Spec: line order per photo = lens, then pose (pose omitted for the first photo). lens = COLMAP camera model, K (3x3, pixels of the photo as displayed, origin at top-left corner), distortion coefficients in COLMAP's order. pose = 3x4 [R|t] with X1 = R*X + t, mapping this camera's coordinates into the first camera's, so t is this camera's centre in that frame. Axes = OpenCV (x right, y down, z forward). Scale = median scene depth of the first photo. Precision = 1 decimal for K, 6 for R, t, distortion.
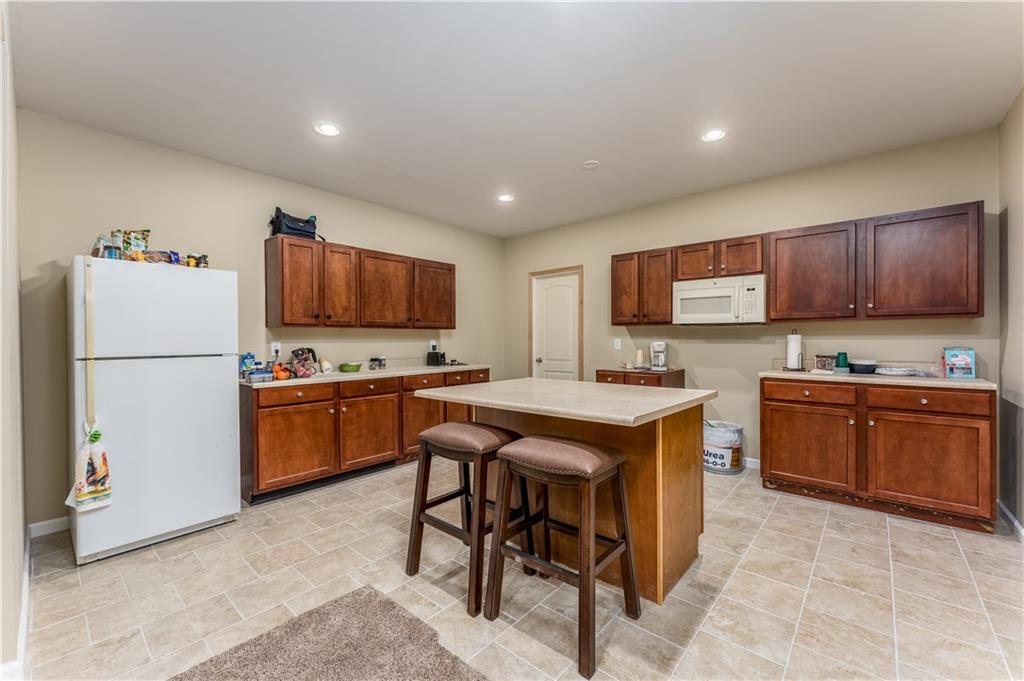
lens RADIAL K [[415.4, 0, 510.7], [0, 415.4, 339.9], [0, 0, 1]] dist [0.000476, 0.000201]
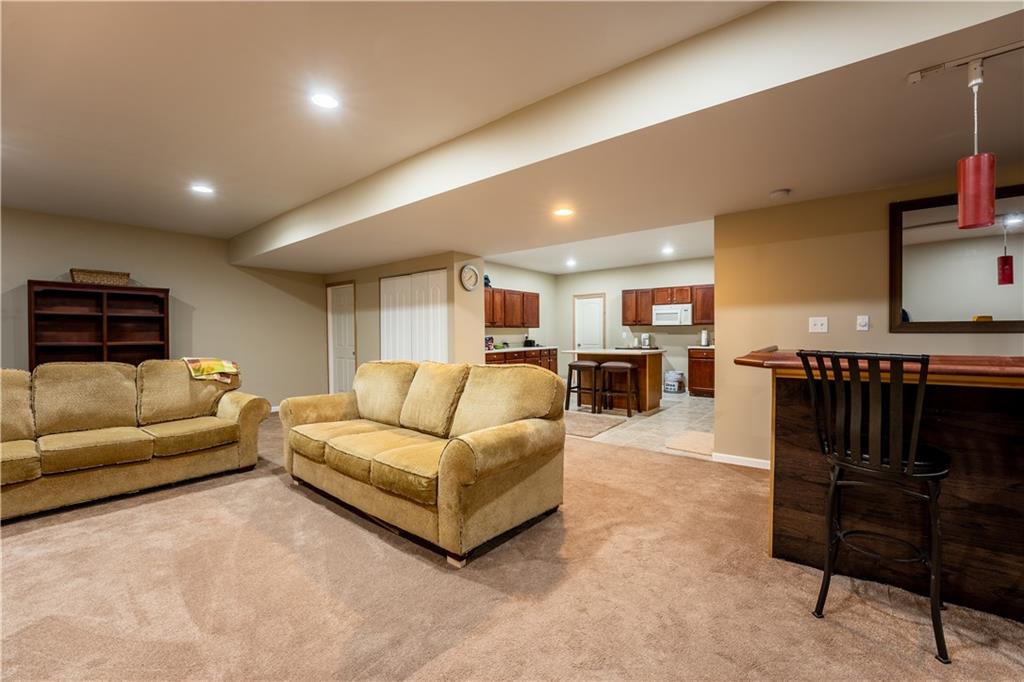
lens RADIAL K [[429.5, 0, 512.0], [0, 429.5, 341.0], [0, 0, 1]] dist [-0.000898, -0.000035]
pose [[0.998939, -0.003388, 0.045933, -0.407980], [0.002739, 0.999895, 0.014195, 0.008103], [-0.045976, -0.014054, 0.998844, -1.109429]]
